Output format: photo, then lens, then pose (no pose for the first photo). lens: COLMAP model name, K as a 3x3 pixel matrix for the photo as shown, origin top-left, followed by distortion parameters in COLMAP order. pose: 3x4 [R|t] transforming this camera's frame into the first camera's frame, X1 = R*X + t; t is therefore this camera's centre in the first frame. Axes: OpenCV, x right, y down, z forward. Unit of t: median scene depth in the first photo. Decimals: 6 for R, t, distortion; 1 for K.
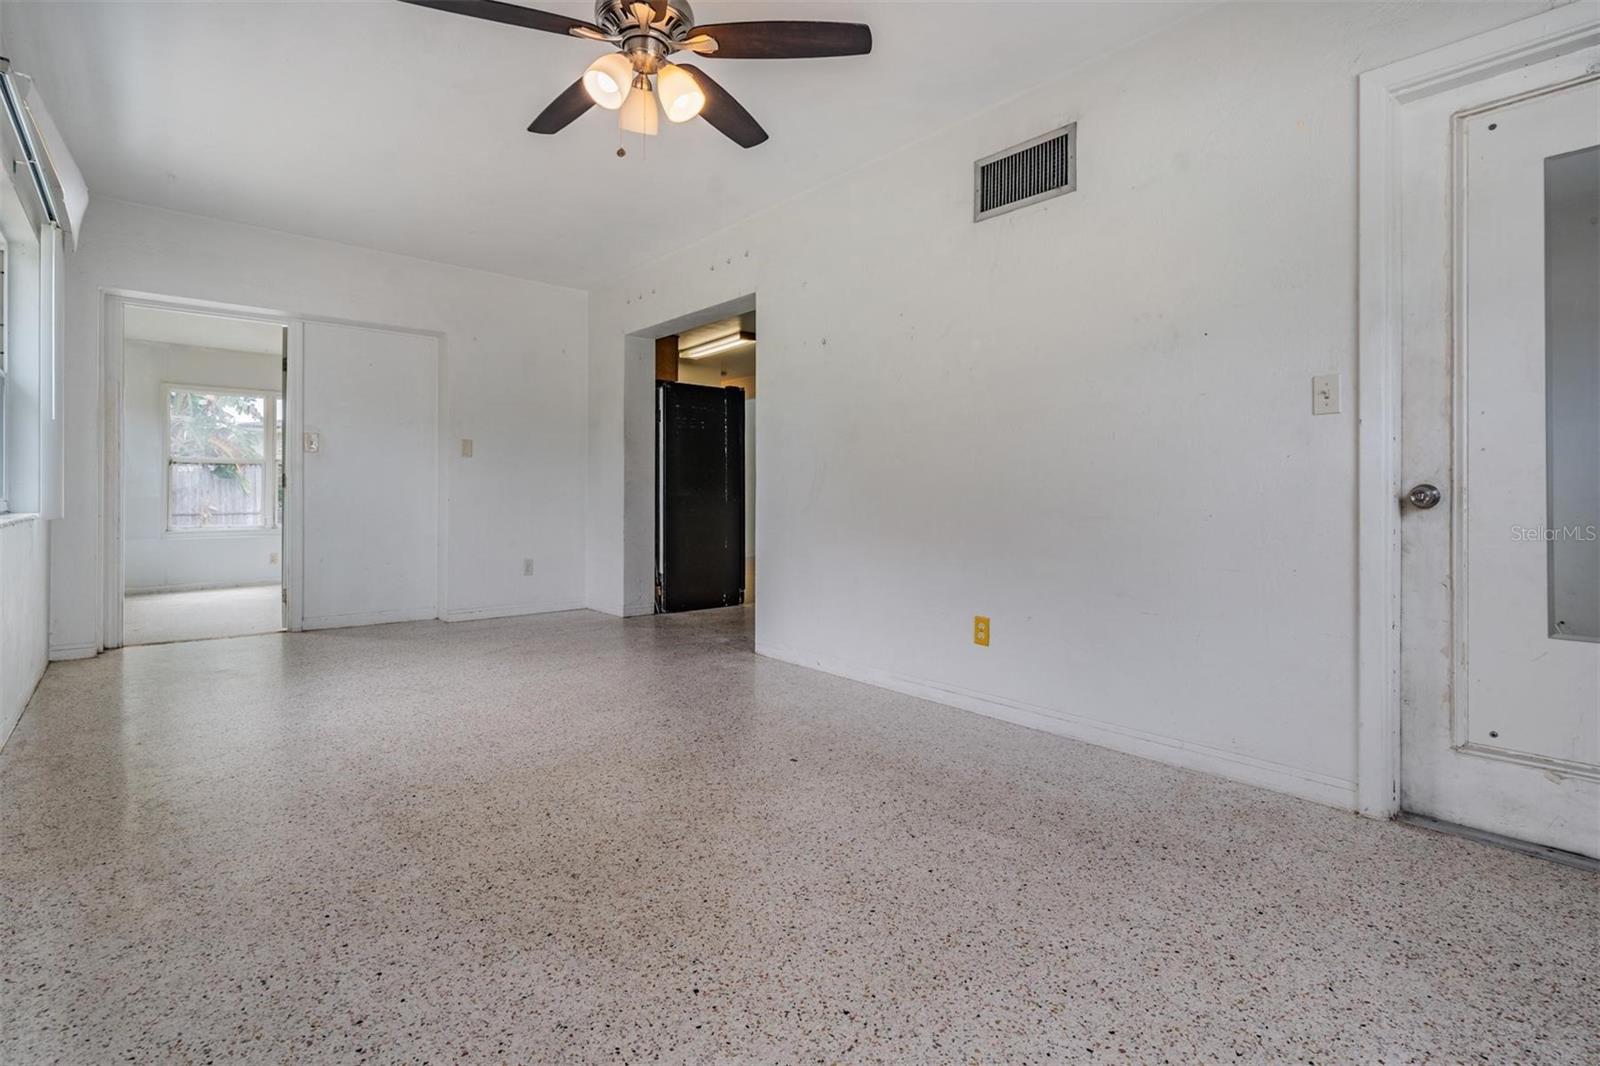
lens RADIAL K [[743.6, 0, 800.8], [0, 743.6, 493.3], [0, 0, 1]] dist [0.000448, 0.000034]
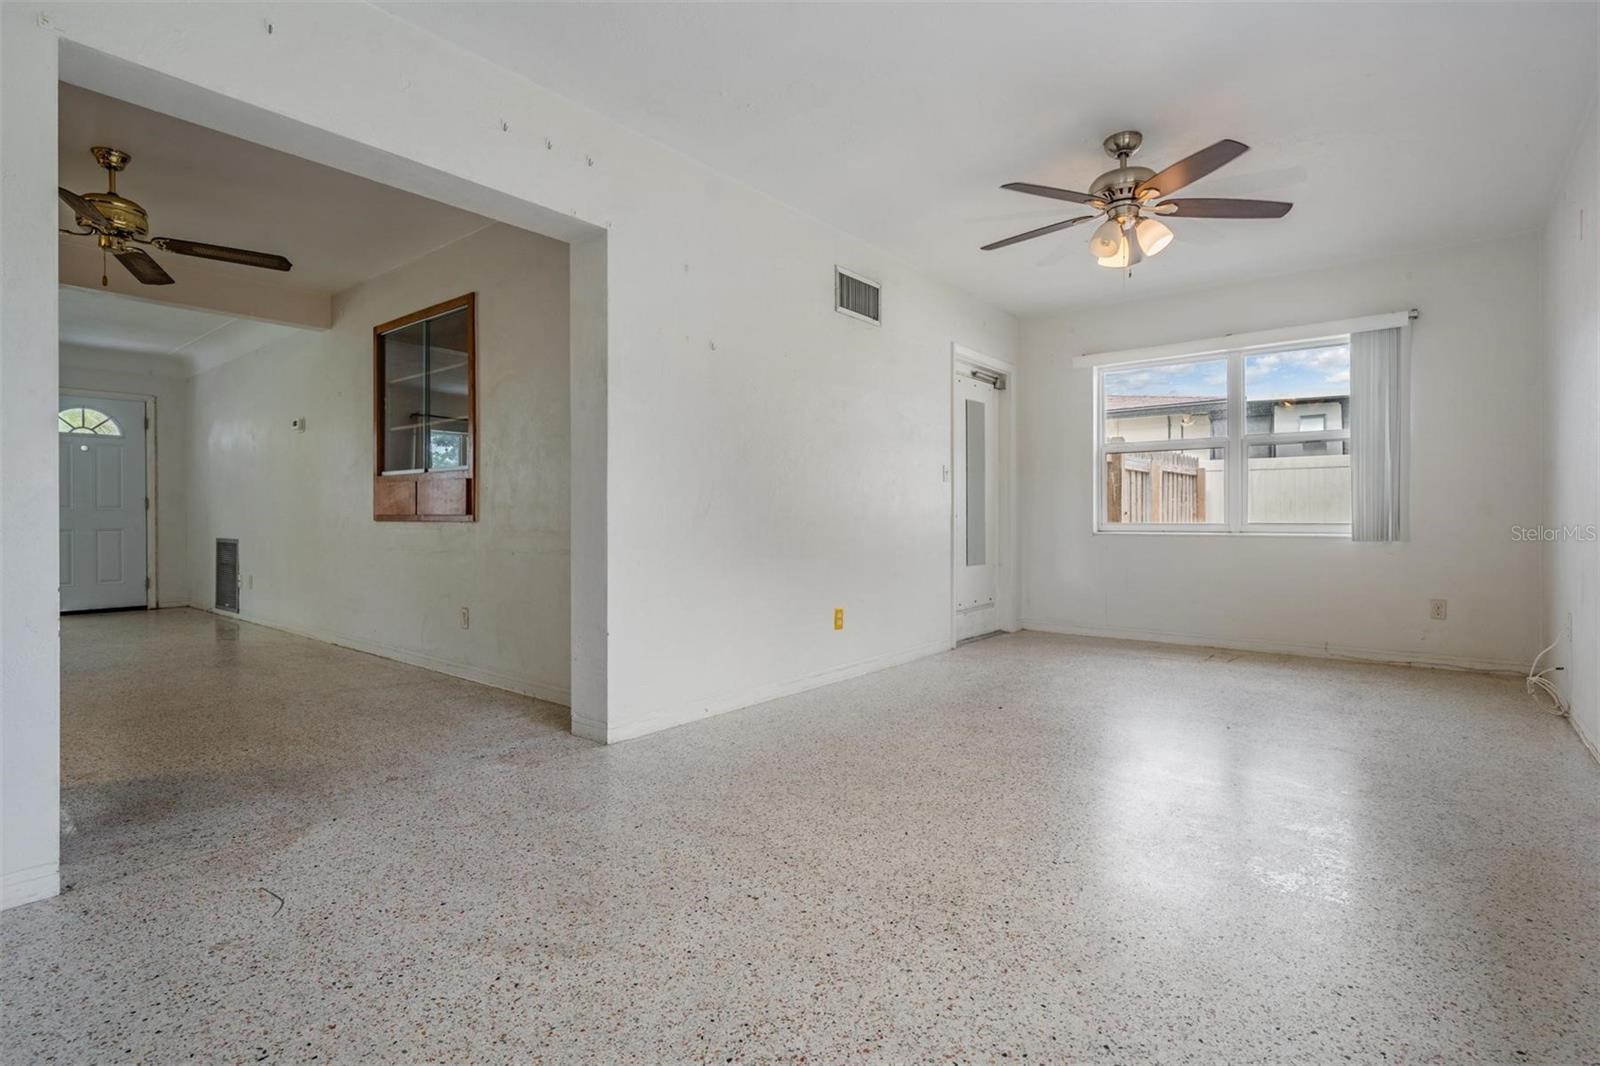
lens RADIAL K [[758.6, 0, 791.0], [0, 758.6, 518.1], [0, 0, 1]] dist [-0.000022, 0.000293]
pose [[-0.145076, -0.002215, 0.989418, -1.089887], [-0.000099, 0.999998, 0.002224, 0.000568], [-0.989421, 0.000225, -0.145075, 1.281285]]
